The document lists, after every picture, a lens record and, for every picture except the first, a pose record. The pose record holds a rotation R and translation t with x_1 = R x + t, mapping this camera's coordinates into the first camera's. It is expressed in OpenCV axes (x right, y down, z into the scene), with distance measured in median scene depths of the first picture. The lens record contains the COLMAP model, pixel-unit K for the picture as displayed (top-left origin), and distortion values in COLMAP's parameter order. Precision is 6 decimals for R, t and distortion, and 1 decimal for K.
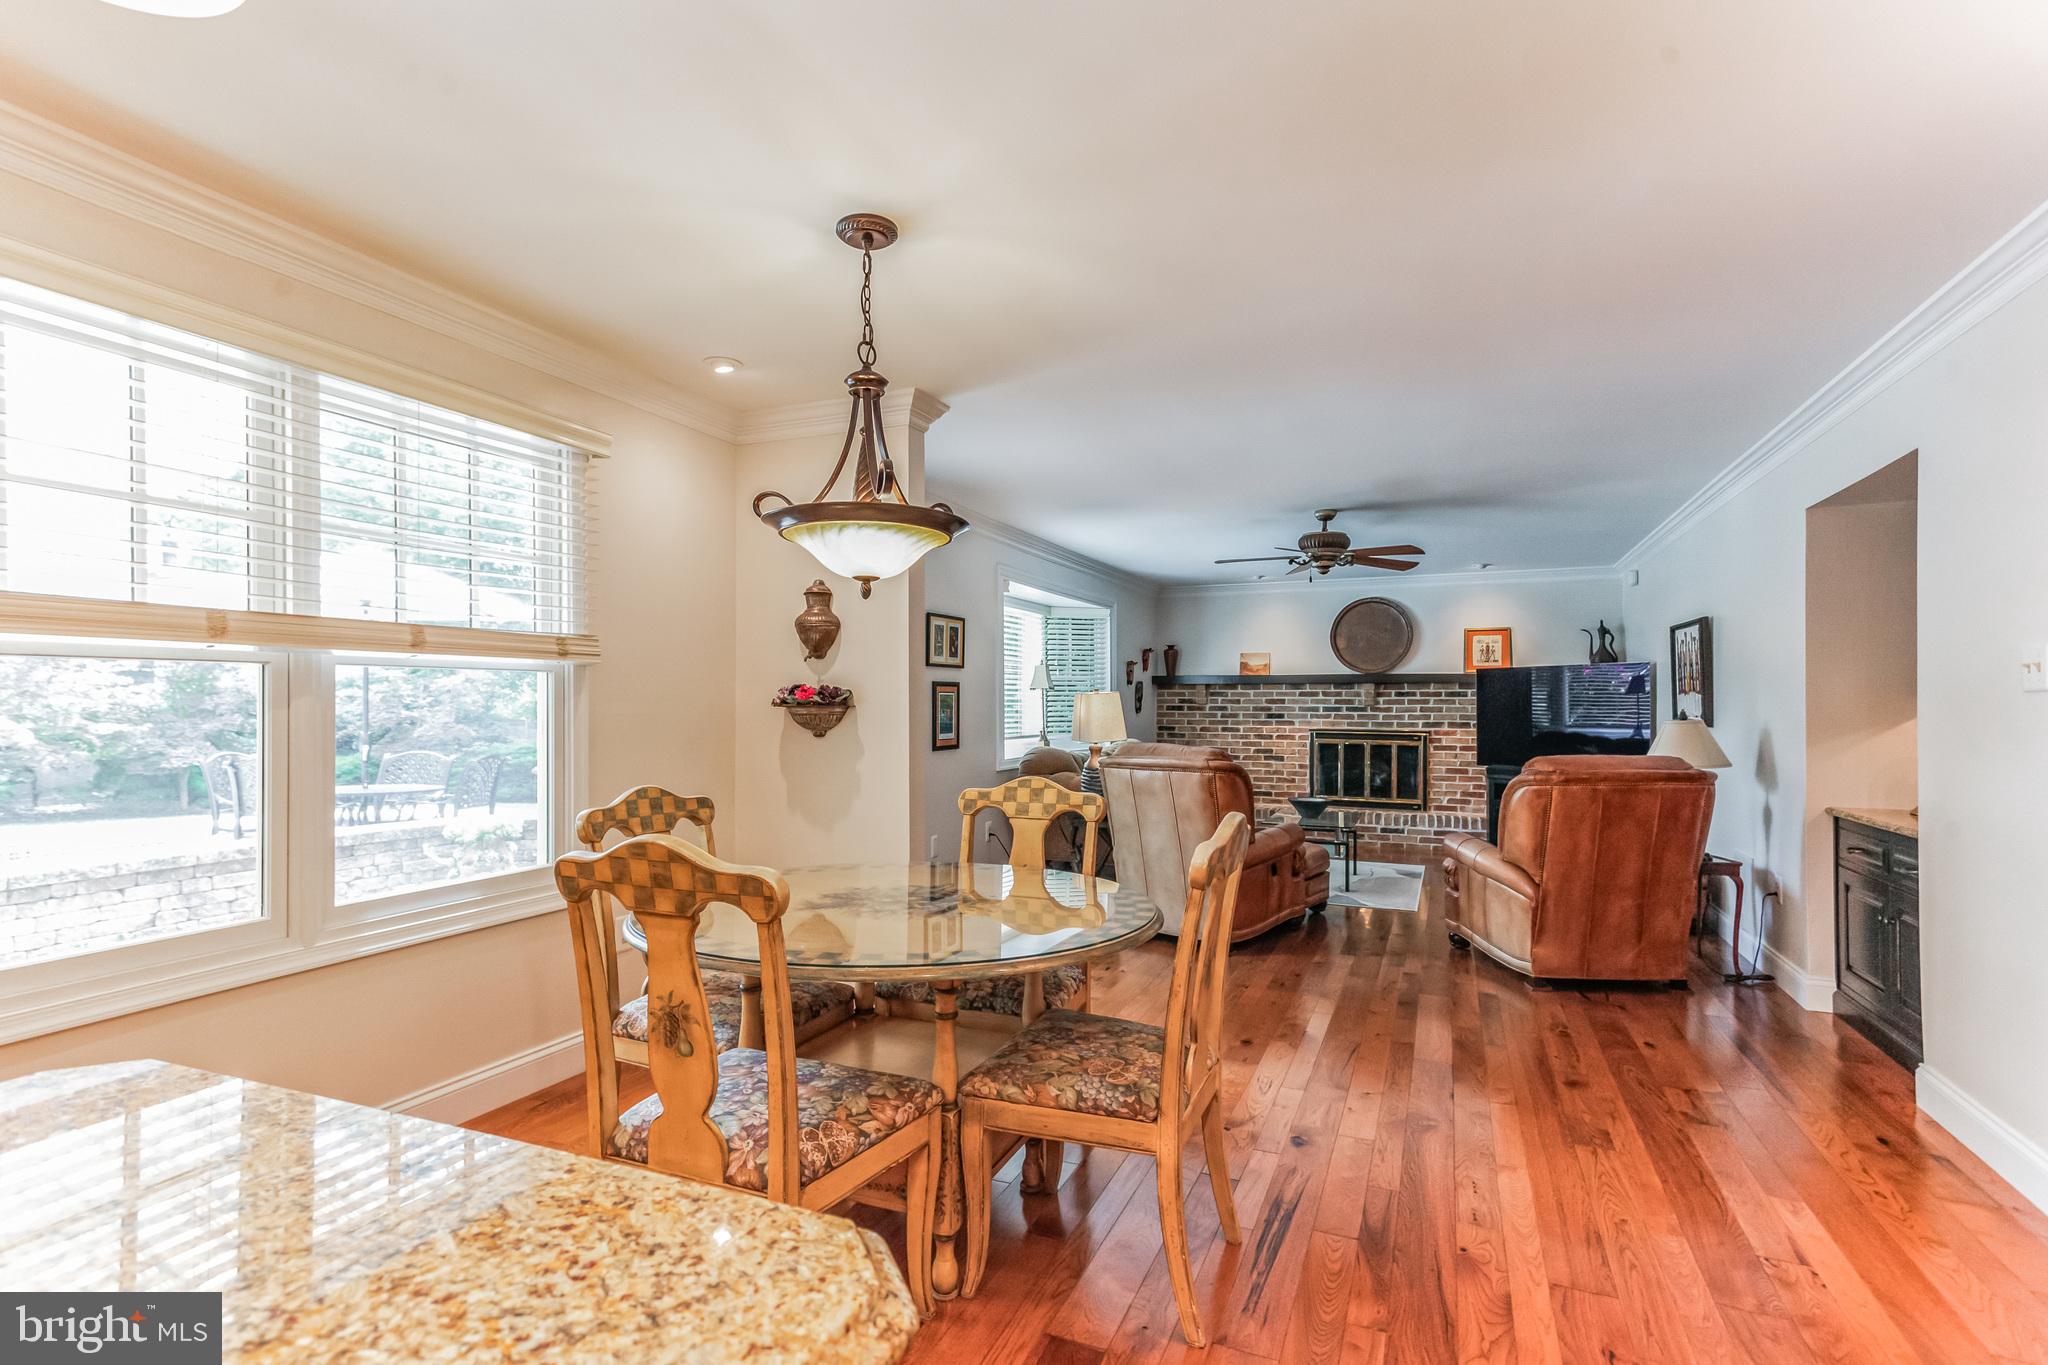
lens RADIAL K [[998.7, 0, 1015.3], [0, 998.7, 687.6], [0, 0, 1]] dist [0.028966, 0.000374]
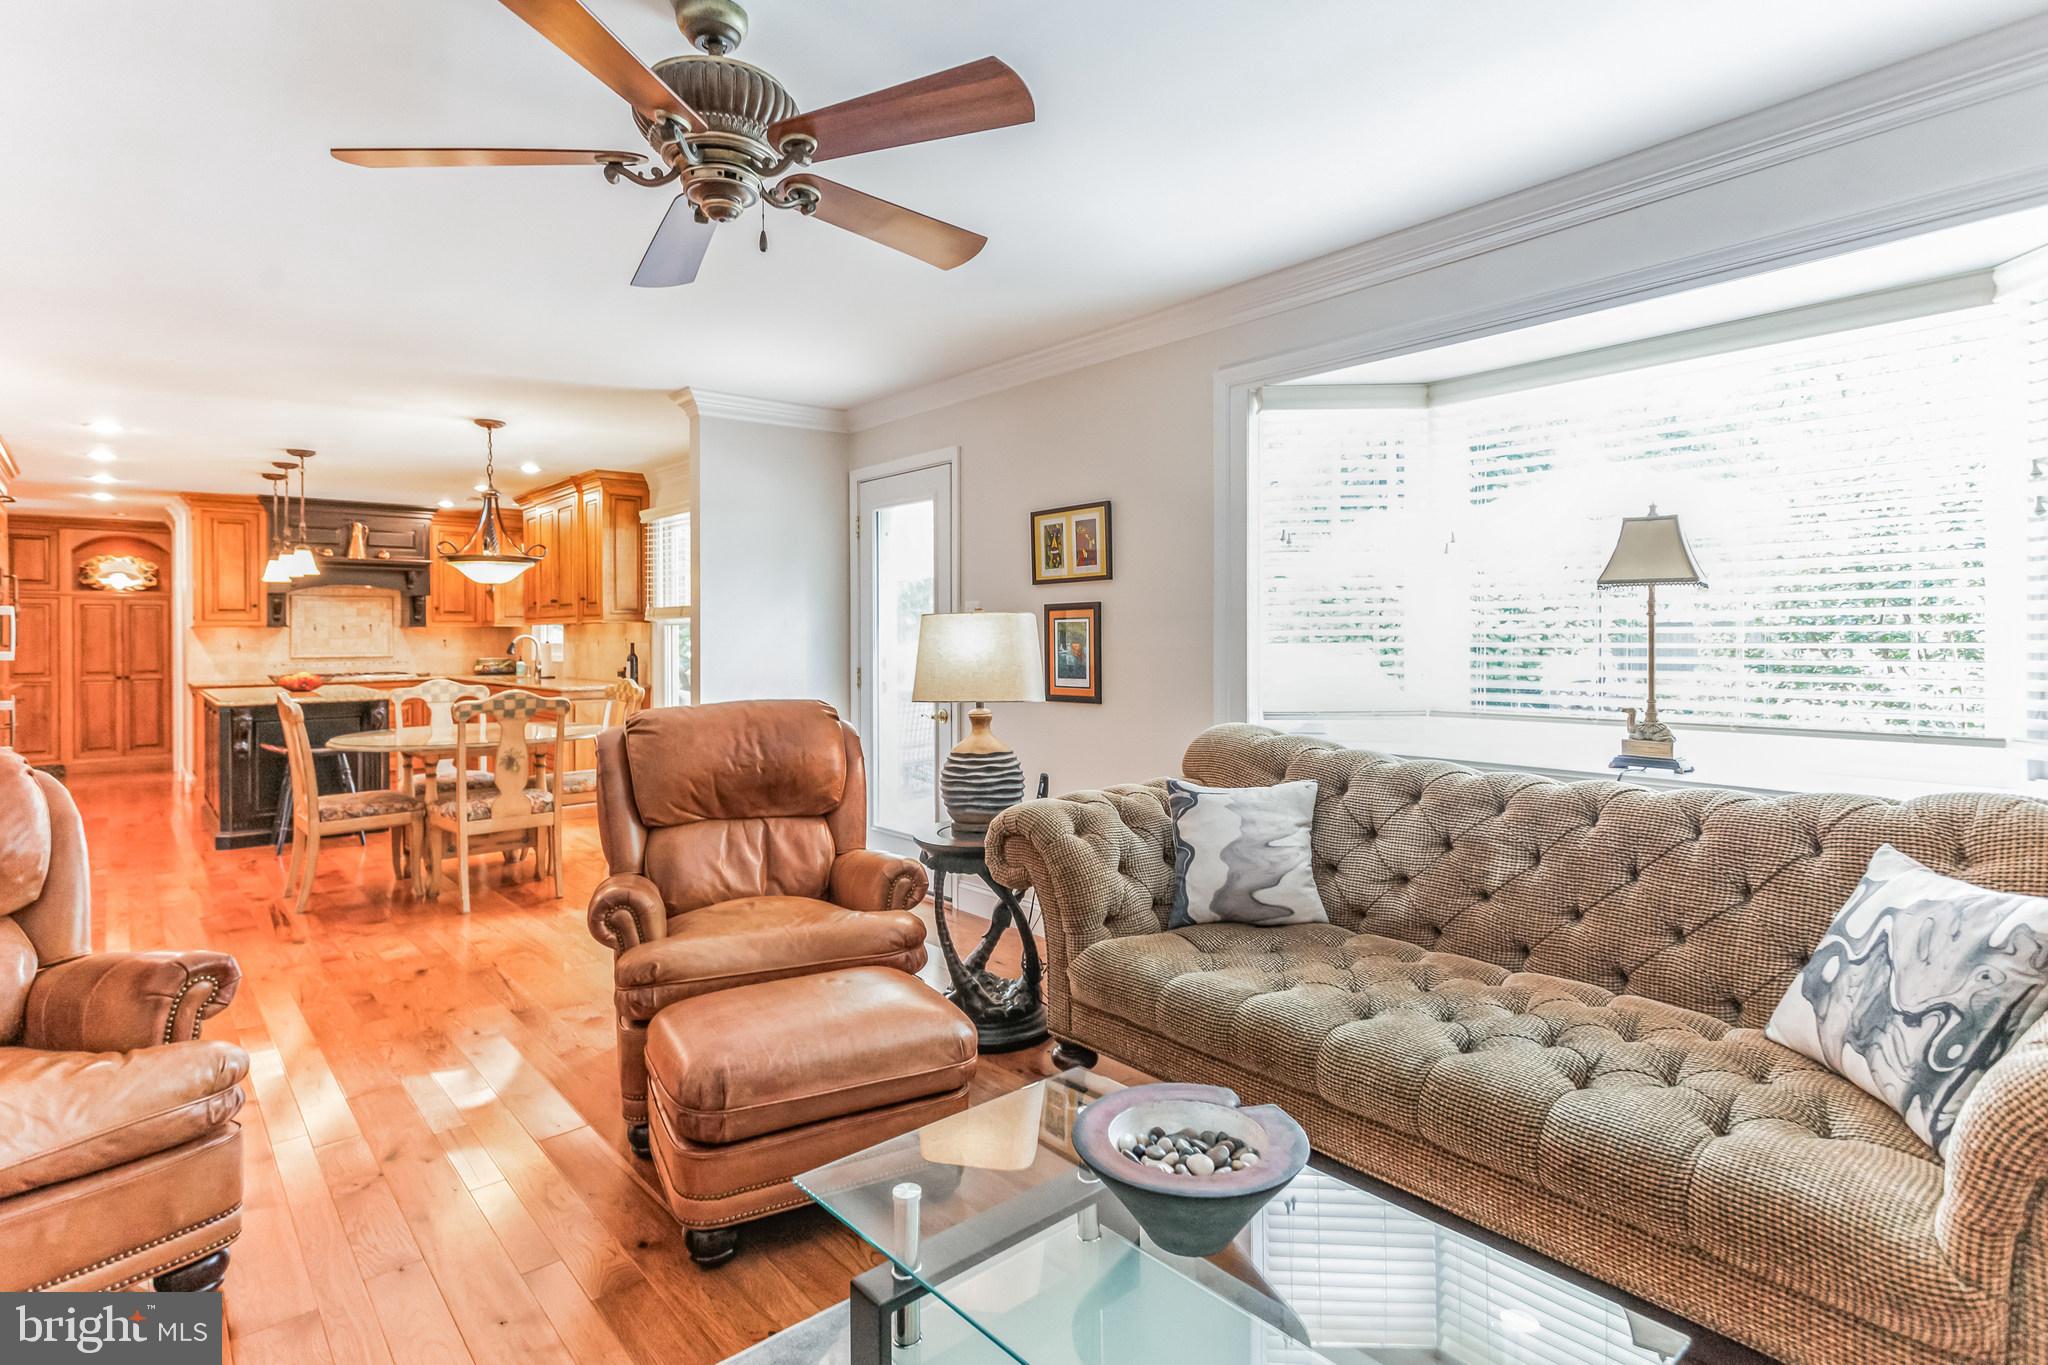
lens RADIAL K [[1024.8, 0, 1033.0], [0, 1024.8, 635.1], [0, 0, 1]] dist [0.027667, -0.000202]
pose [[-0.430079, 0.000252, -0.902791, 0.479367], [0.021969, 0.999707, -0.010187, 0.018539], [0.902524, -0.024215, -0.429959, 1.057770]]
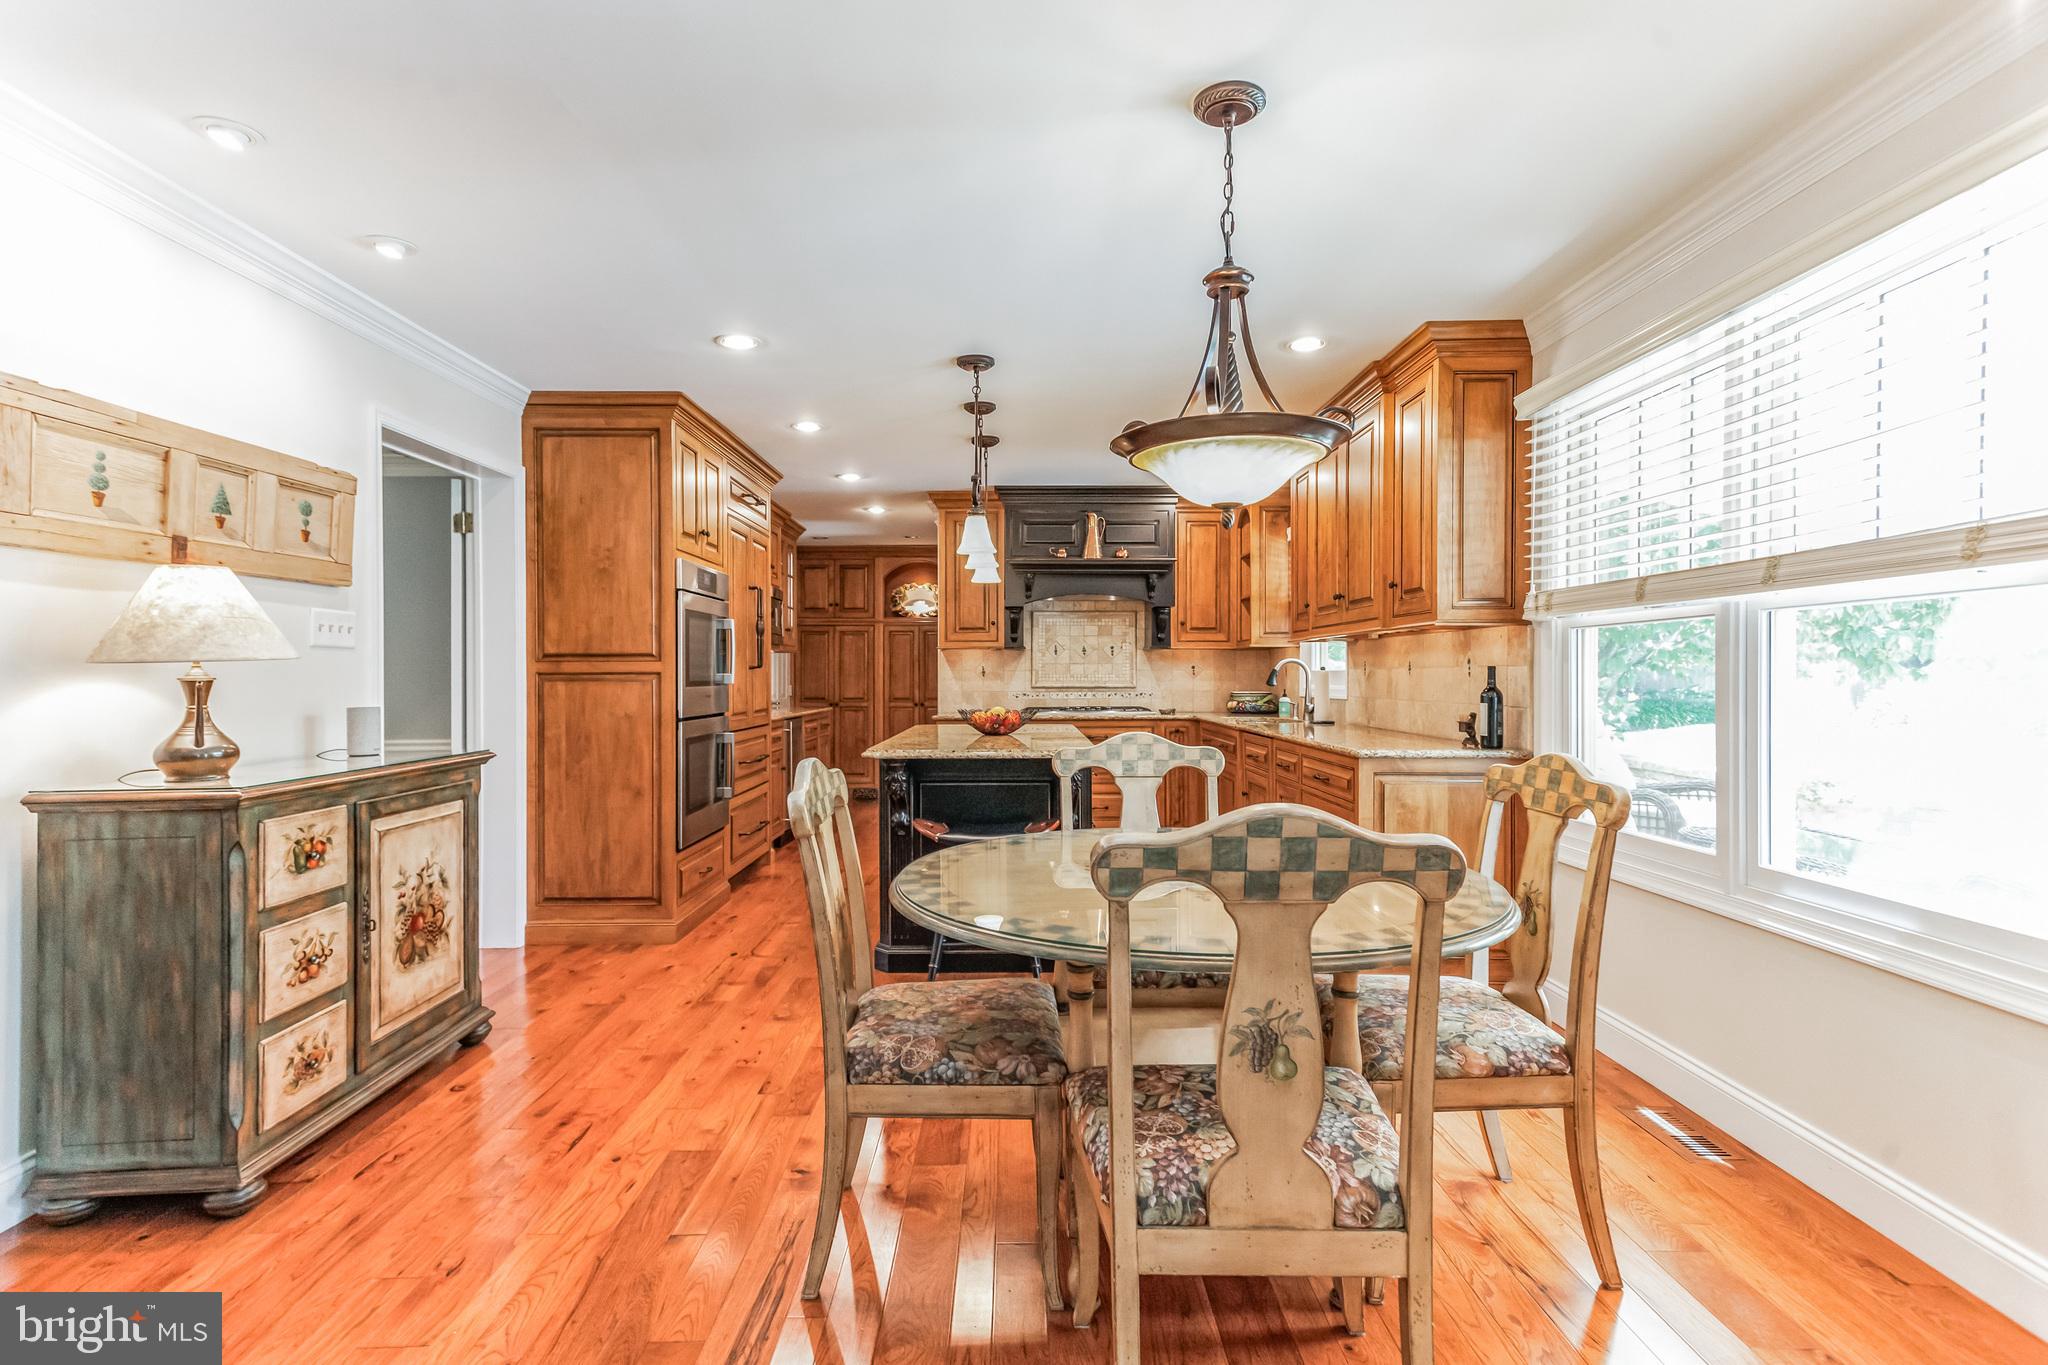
lens RADIAL K [[998.7, 0, 1015.3], [0, 998.7, 687.6], [0, 0, 1]] dist [0.028966, 0.000374]
pose [[-0.918741, 0.003391, -0.394847, 0.128071], [0.005522, 0.999976, -0.004262, 0.018650], [0.394823, -0.006096, -0.918737, 0.604326]]
